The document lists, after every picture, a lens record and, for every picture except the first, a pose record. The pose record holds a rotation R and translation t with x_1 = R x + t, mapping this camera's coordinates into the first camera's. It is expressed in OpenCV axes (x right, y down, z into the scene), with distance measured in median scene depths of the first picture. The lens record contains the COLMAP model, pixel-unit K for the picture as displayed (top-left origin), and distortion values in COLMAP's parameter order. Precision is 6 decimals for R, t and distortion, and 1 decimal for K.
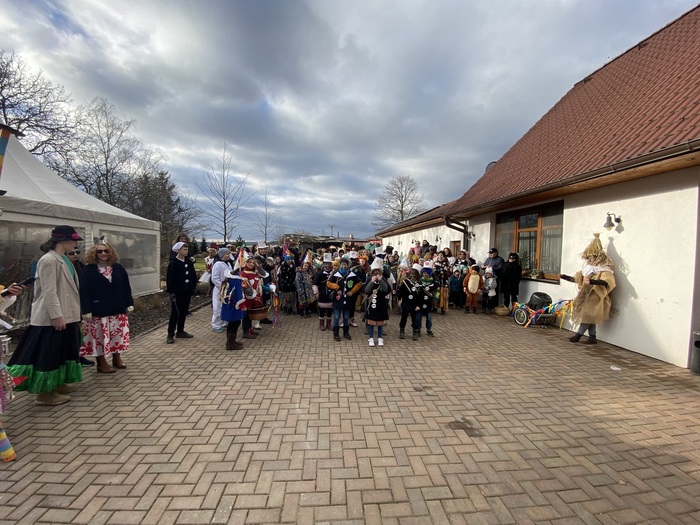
lens RADIAL K [[282.6, 0, 349.9], [0, 282.6, 260.0], [0, 0, 1]] dist [-0.012991, -0.004579]
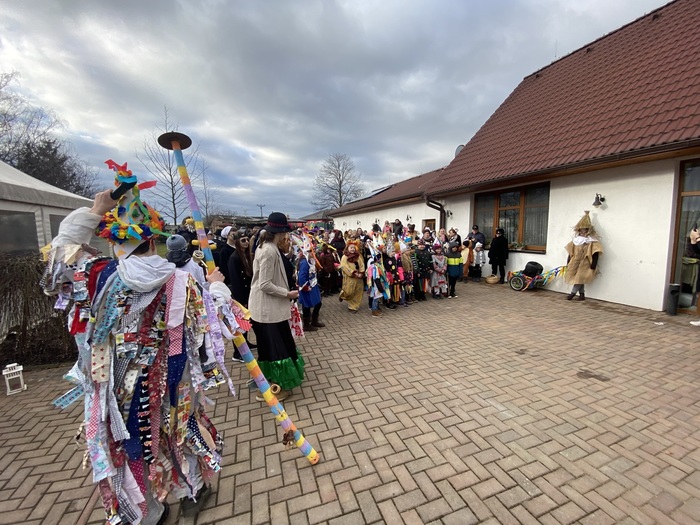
lens RADIAL K [[282.6, 0, 344.9], [0, 282.6, 259.8], [0, 0, 1]] dist [-0.012991, -0.004579]
pose [[0.968809, -0.055576, 0.241496, -0.442542], [0.038487, 0.996447, 0.074916, -0.013620], [-0.244801, -0.063285, 0.967506, 0.070744]]
